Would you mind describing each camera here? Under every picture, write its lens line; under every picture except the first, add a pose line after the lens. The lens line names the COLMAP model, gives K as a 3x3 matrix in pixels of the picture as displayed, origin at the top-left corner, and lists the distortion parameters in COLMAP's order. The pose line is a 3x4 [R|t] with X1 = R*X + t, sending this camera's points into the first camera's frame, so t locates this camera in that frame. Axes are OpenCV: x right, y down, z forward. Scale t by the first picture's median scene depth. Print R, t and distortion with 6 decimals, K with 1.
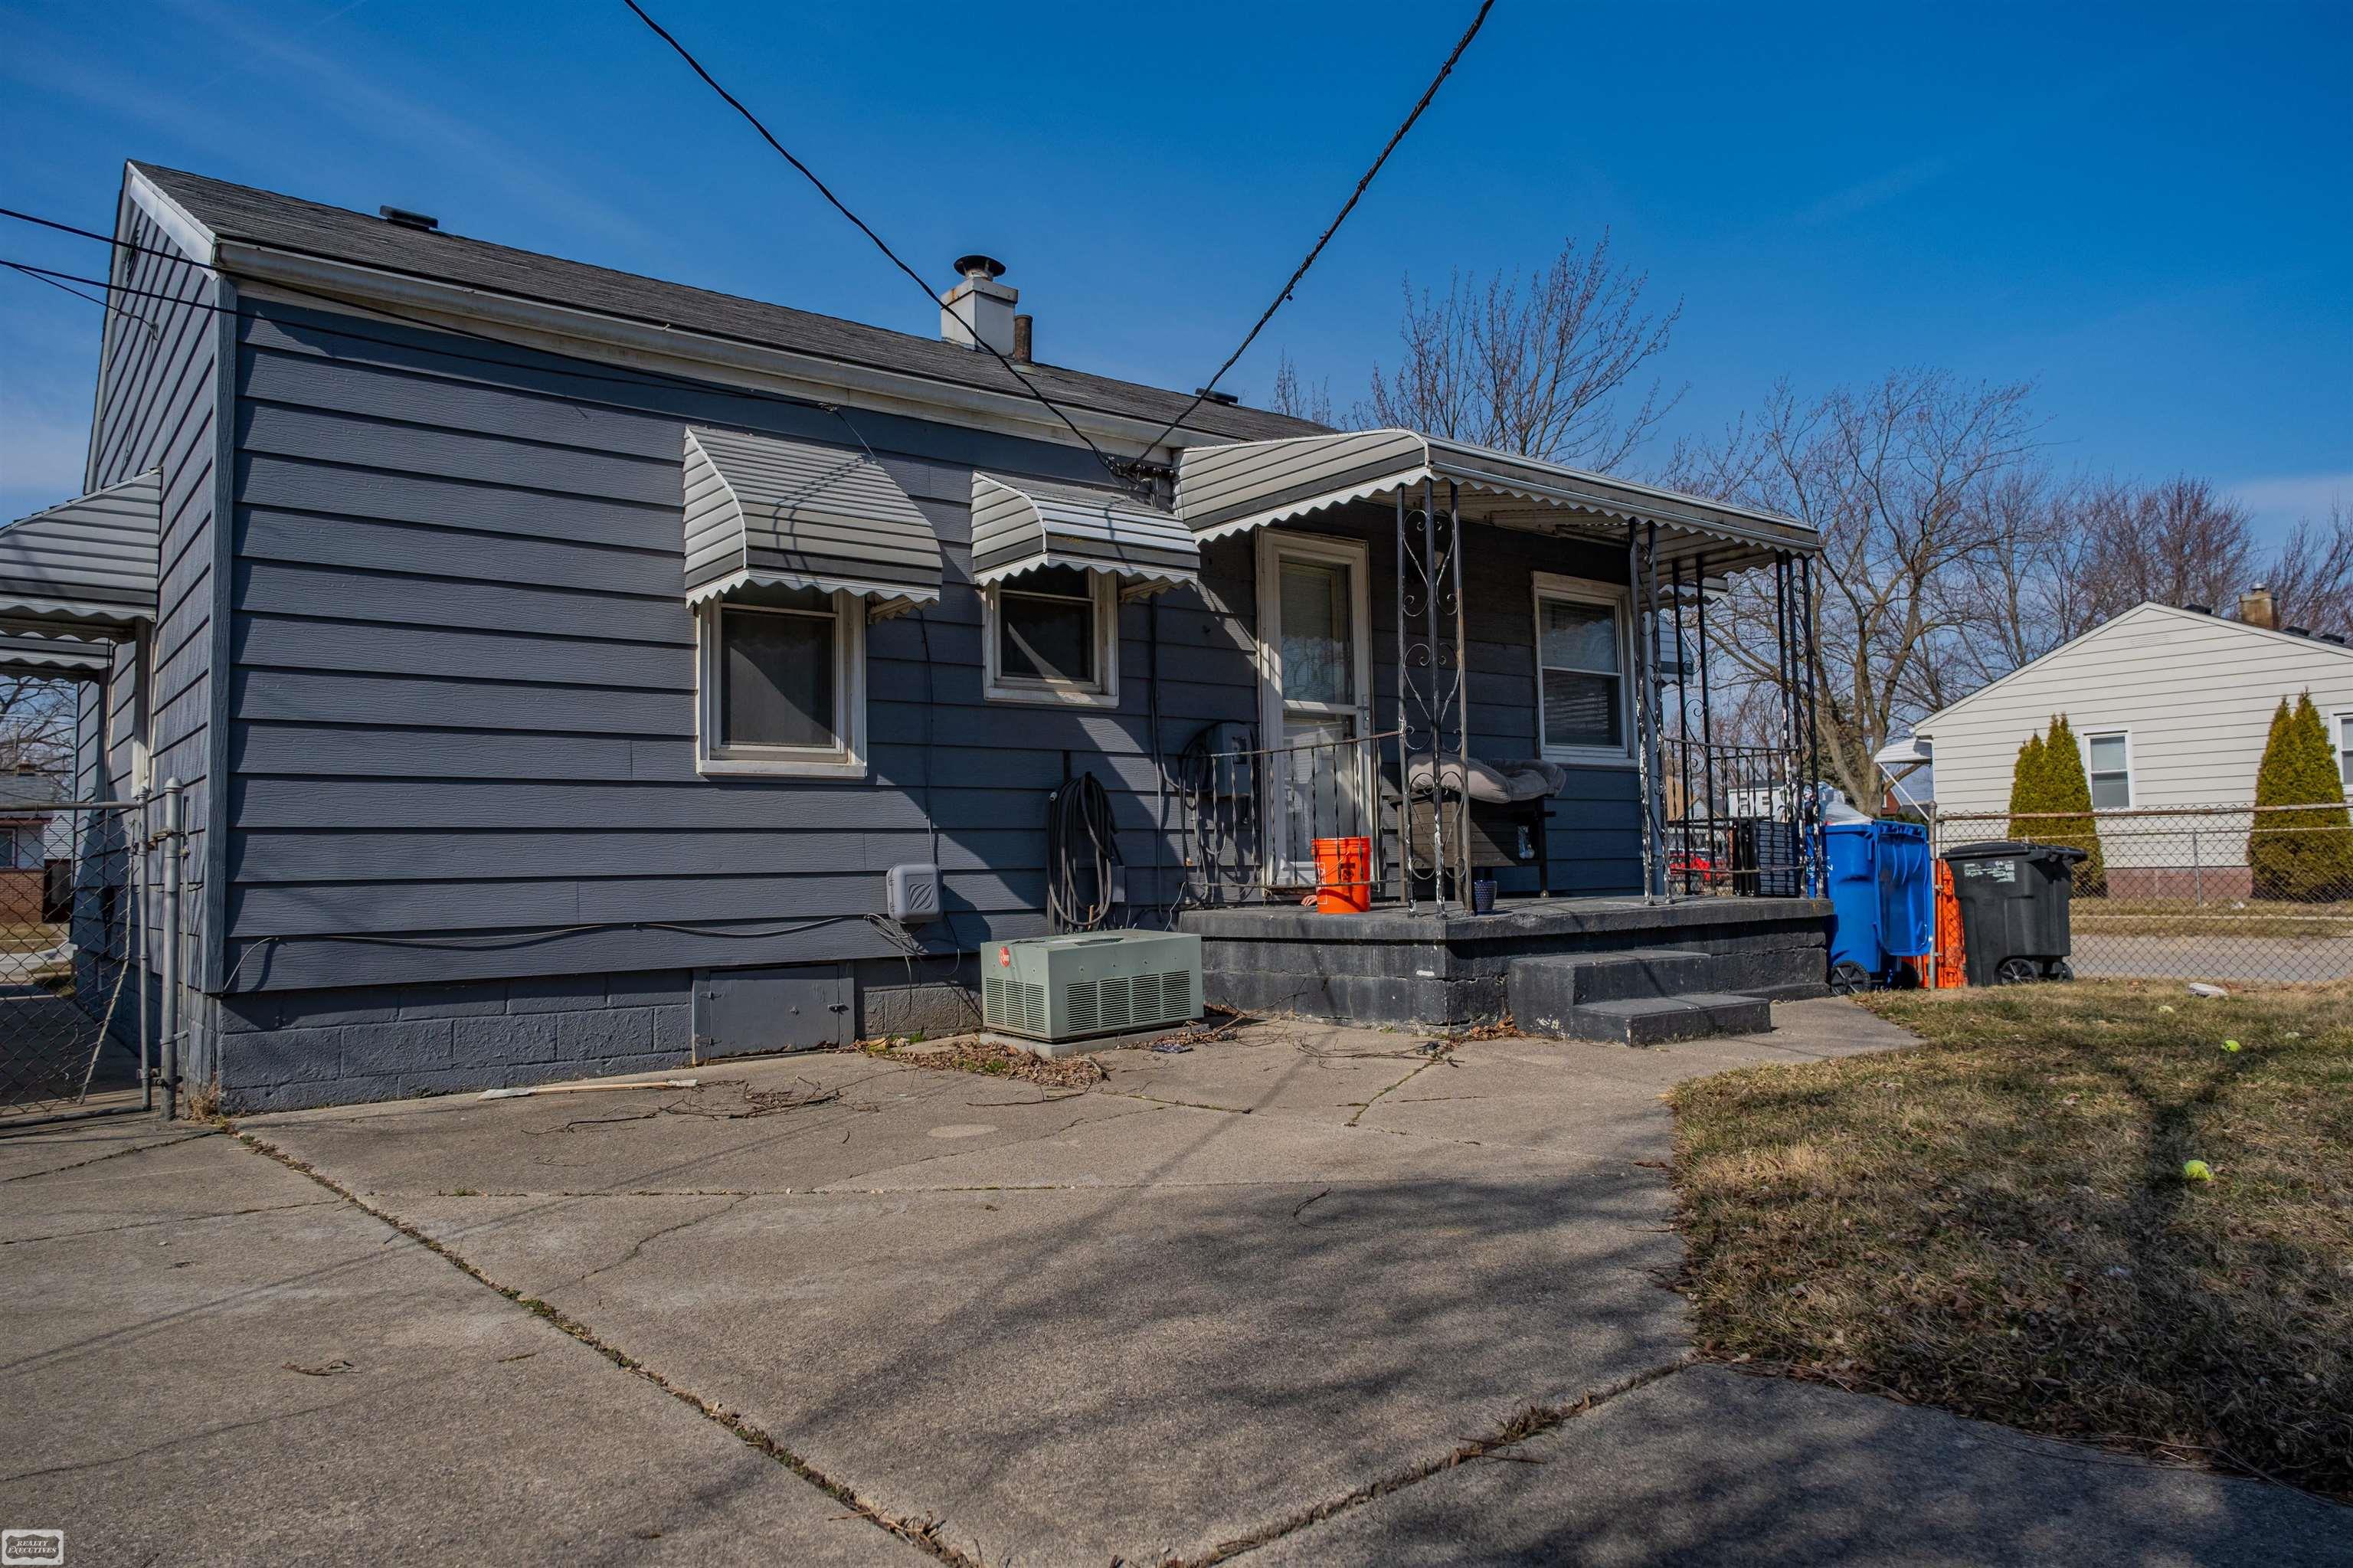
lens RADIAL K [[1591.3, 0, 1176.7], [0, 1591.3, 780.5], [0, 0, 1]] dist [-0.012844, 0.024452]
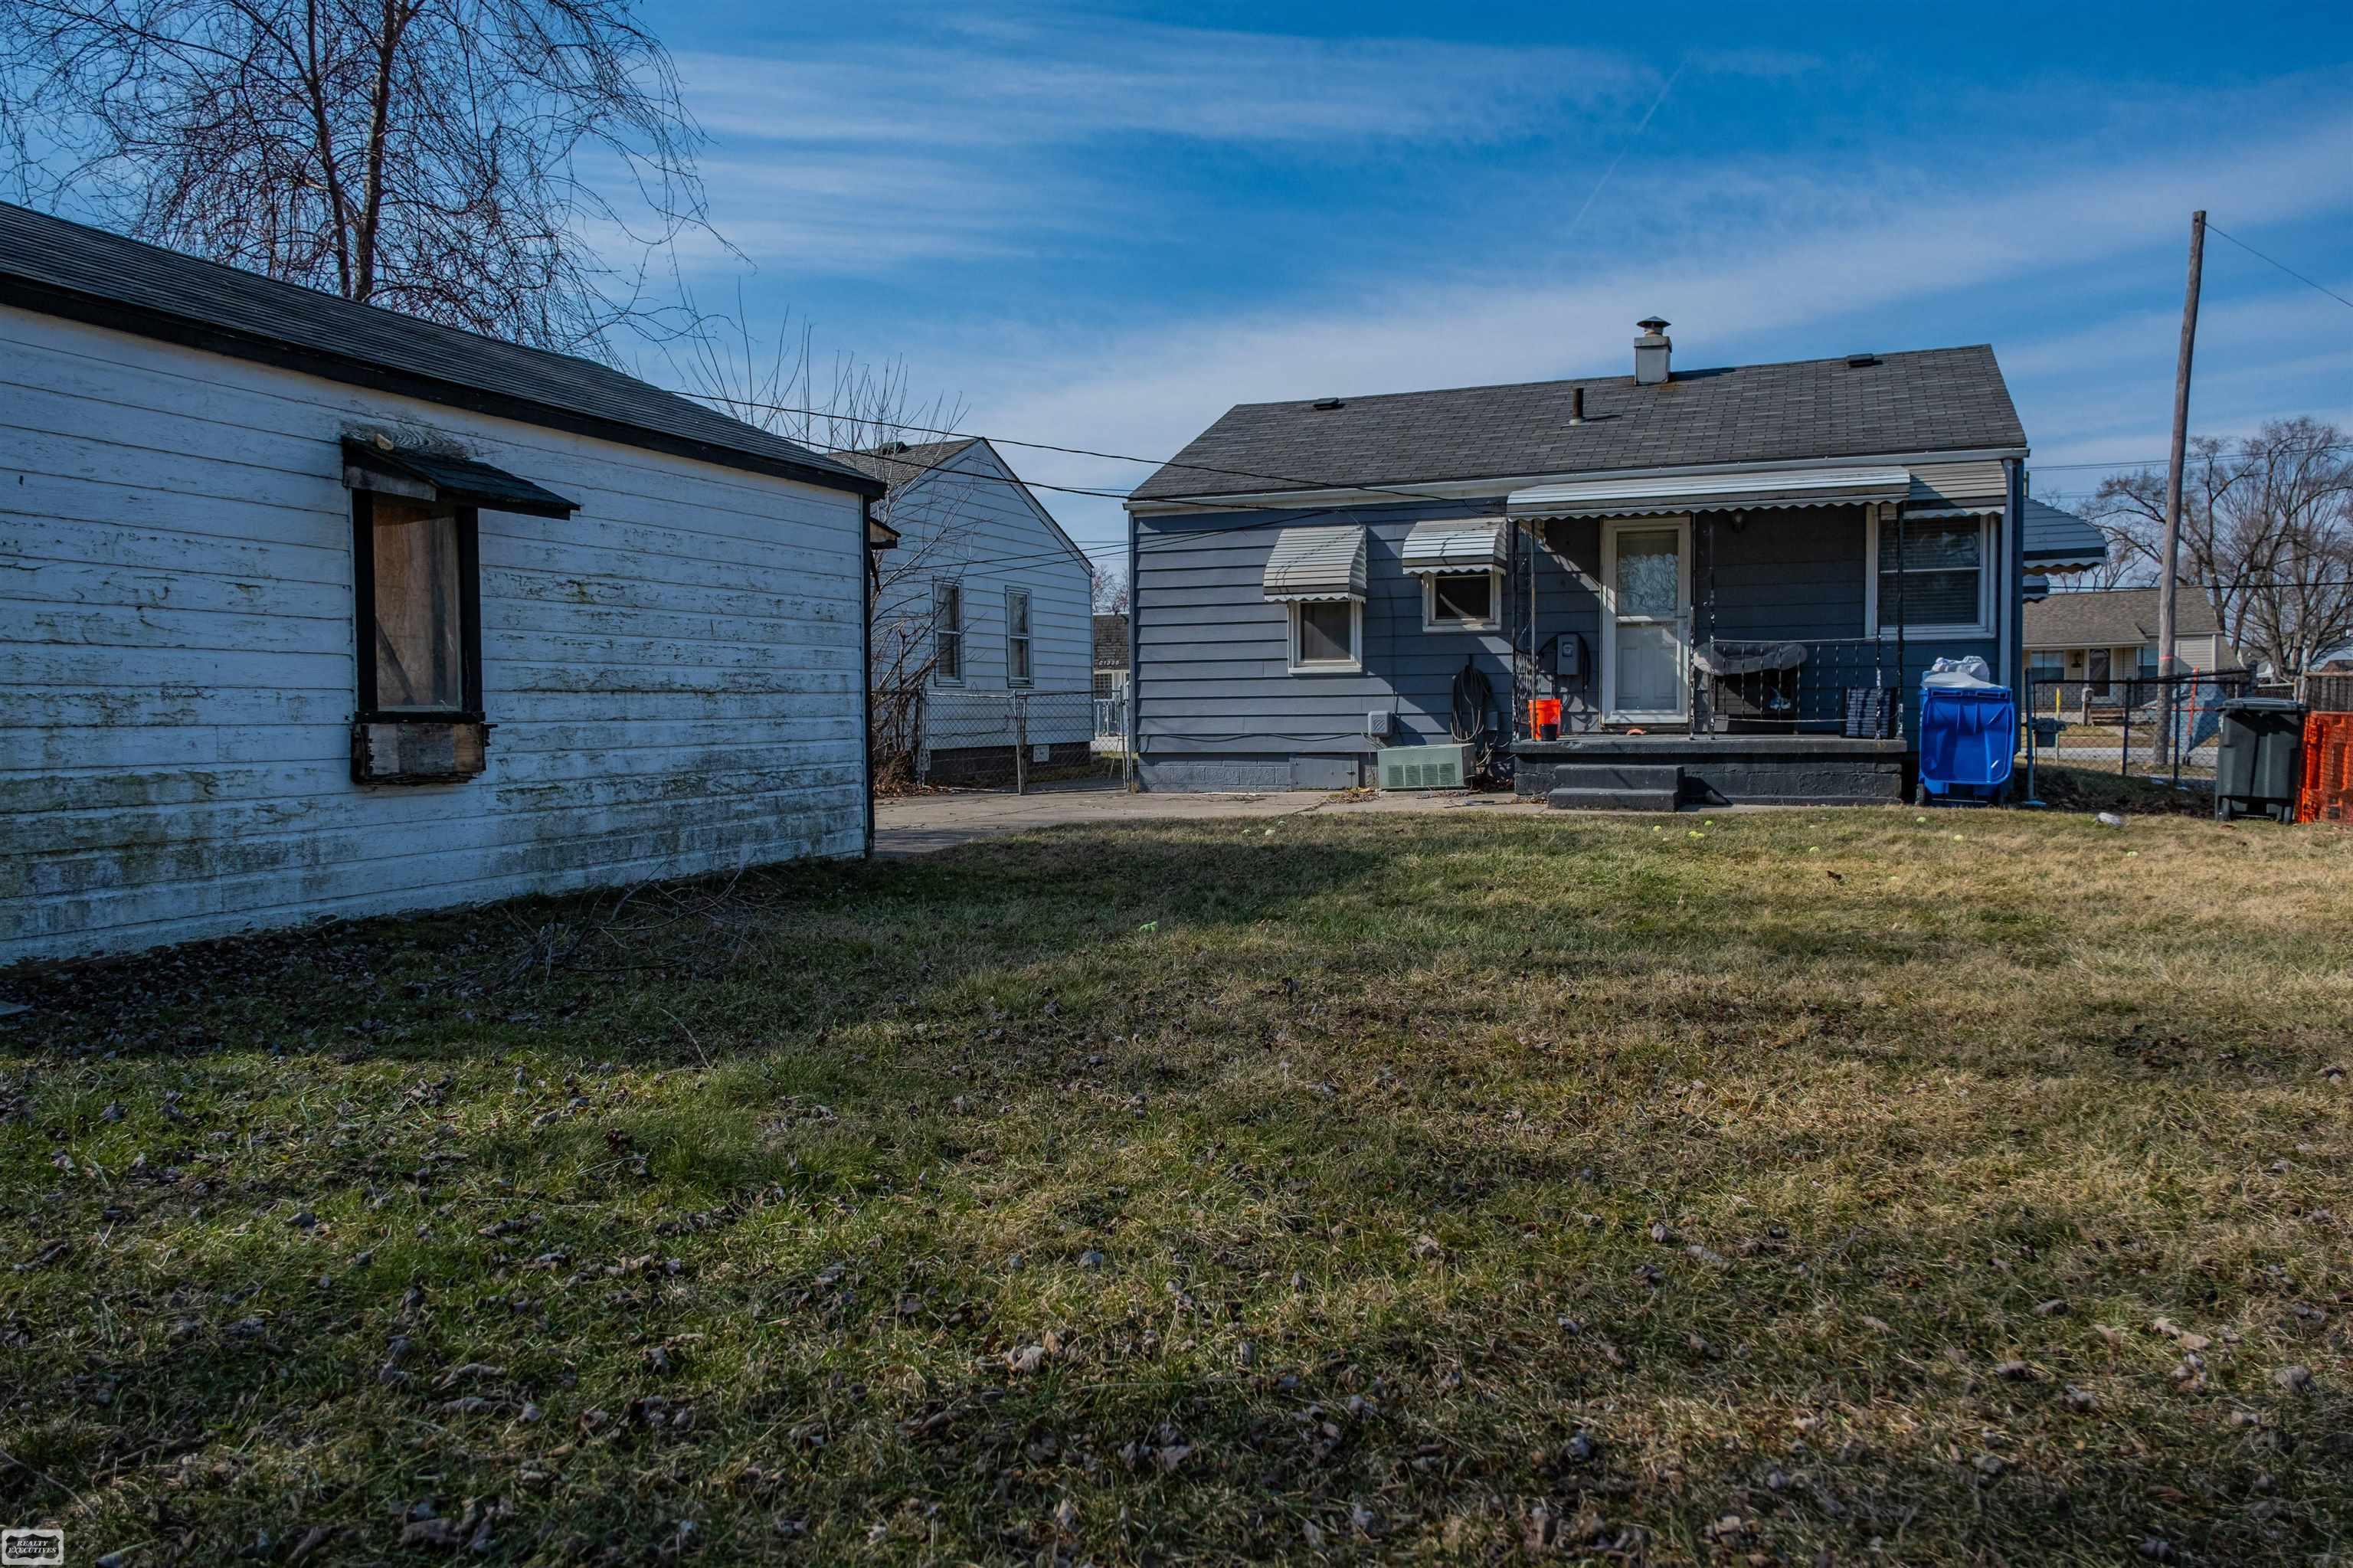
lens RADIAL K [[1591.3, 0, 1178.5], [0, 1591.3, 786.5], [0, 0, 1]] dist [-0.012844, 0.024452]
pose [[0.516230, 0.056119, -0.854609, 1.503871], [0.050555, 0.994114, 0.095818, -0.065519], [0.854956, -0.092669, 0.510355, -0.362419]]
